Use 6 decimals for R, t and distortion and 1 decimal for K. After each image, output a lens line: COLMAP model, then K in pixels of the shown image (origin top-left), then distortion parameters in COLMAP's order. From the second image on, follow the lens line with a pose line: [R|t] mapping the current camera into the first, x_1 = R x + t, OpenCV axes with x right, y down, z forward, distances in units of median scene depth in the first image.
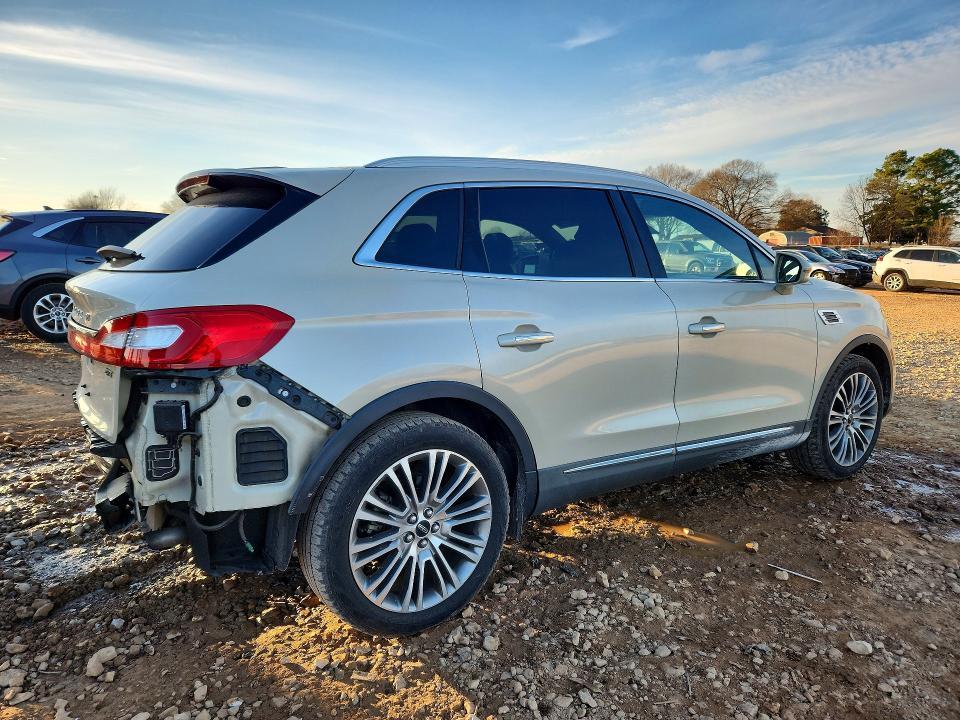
lens RADIAL K [[726.9, 0, 480.0], [0, 726.9, 360.0], [0, 0, 1]] dist [-0.004873, -0.010047]
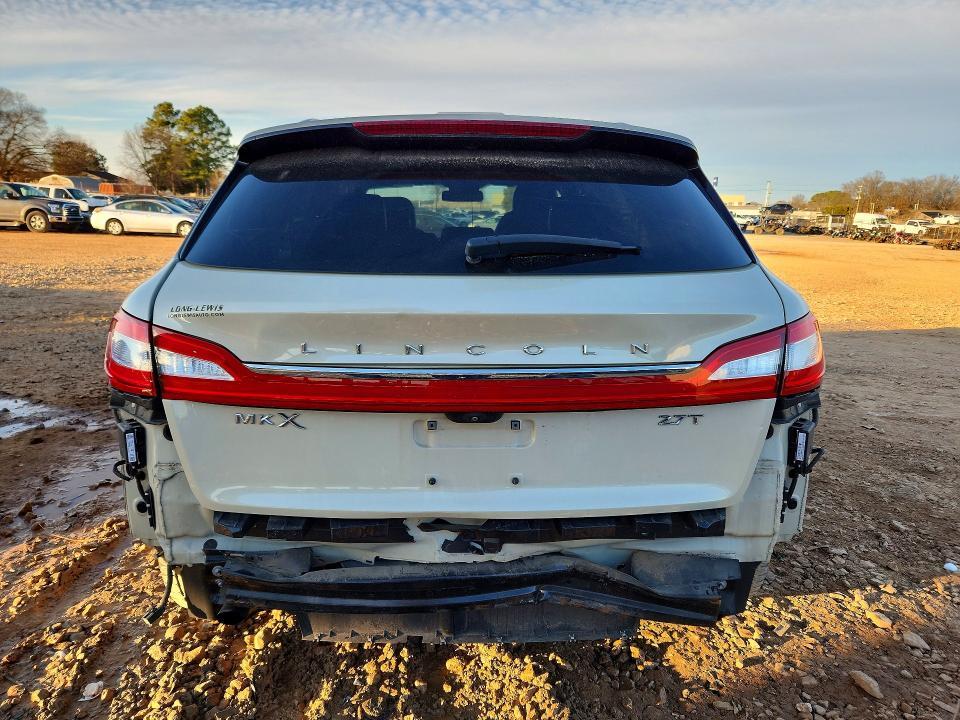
lens RADIAL K [[726.9, 0, 480.0], [0, 726.9, 360.0], [0, 0, 1]] dist [-0.004873, -0.010047]
pose [[0.464934, -0.164664, 0.869898, -0.172797], [0.100349, 0.986021, 0.133011, -0.019144], [-0.879640, 0.025452, 0.474958, 0.123763]]
